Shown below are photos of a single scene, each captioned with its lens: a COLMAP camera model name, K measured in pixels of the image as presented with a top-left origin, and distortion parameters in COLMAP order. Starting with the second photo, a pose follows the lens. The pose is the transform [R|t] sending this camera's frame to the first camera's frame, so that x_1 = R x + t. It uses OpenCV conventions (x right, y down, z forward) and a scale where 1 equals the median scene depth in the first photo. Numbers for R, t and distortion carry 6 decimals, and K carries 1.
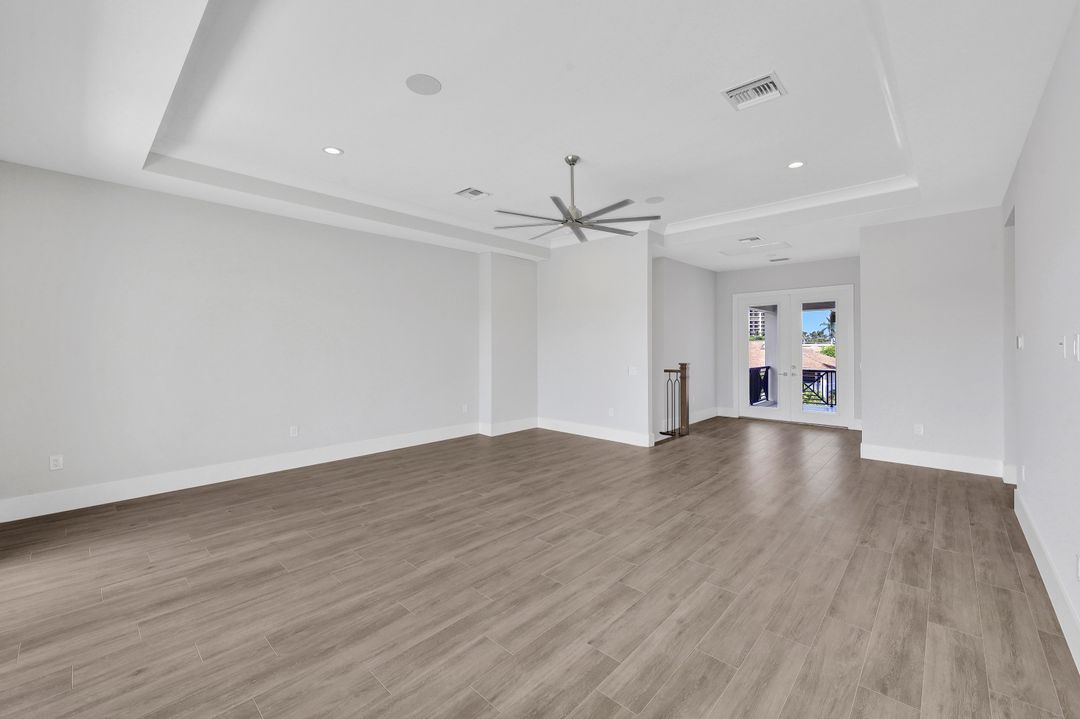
lens RADIAL K [[441.0, 0, 541.9], [0, 441.0, 345.3], [0, 0, 1]] dist [0.001433, 0.000161]
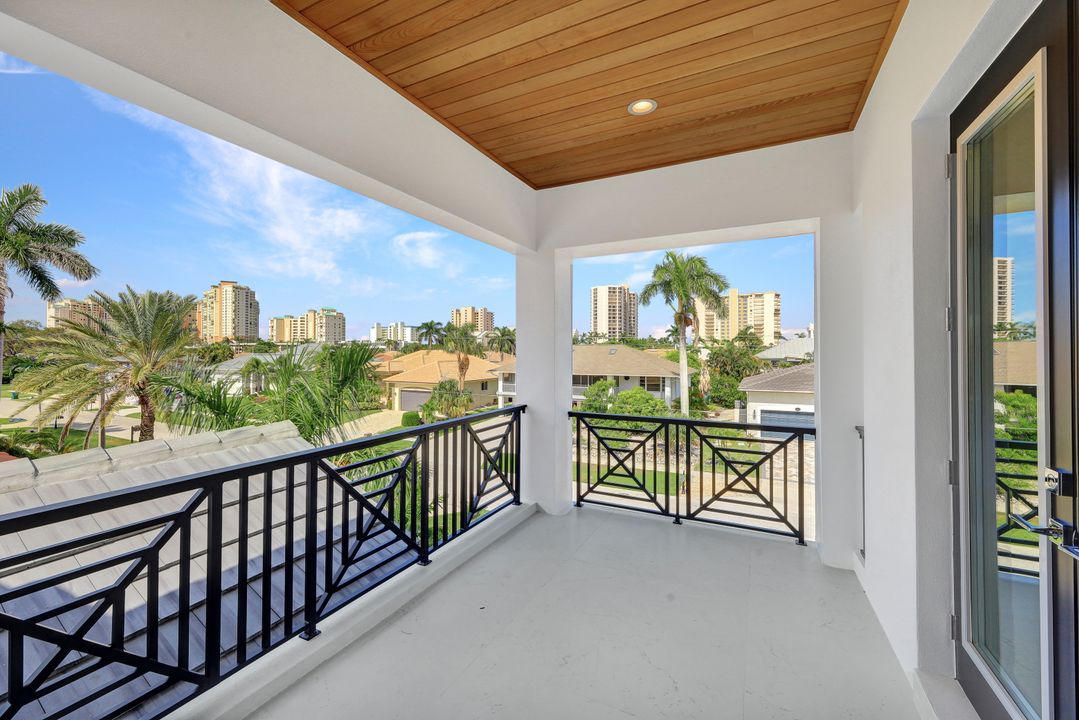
lens RADIAL K [[440.6, 0, 541.4], [0, 440.6, 345.8], [0, 0, 1]] dist [0.001433, 0.000161]
pose [[0.959270, 0.011412, 0.282259, 0.698781], [-0.009479, 0.999921, -0.008214, 0.002610], [-0.282331, 0.005204, 0.959303, 1.069895]]
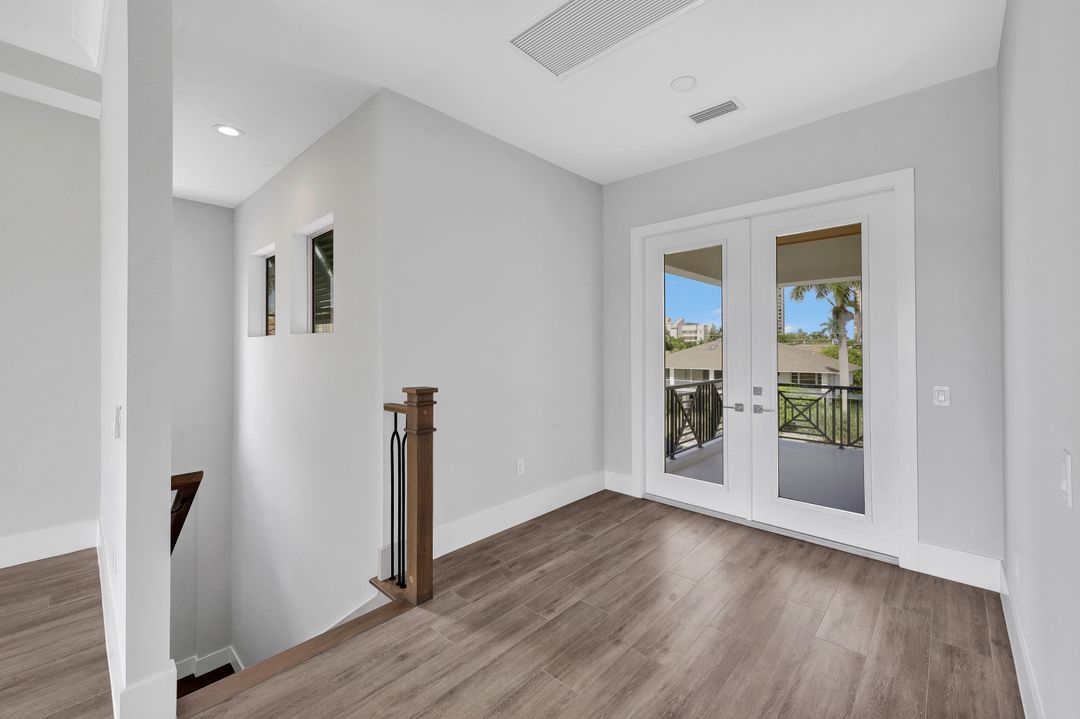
lens RADIAL K [[441.0, 0, 541.9], [0, 441.0, 345.3], [0, 0, 1]] dist [0.001433, 0.000161]
pose [[0.999991, 0.004063, -0.000817, 0.405066], [-0.004063, 0.999992, 0.000413, 0.007342], [0.000819, -0.000409, 1.000000, 0.644758]]
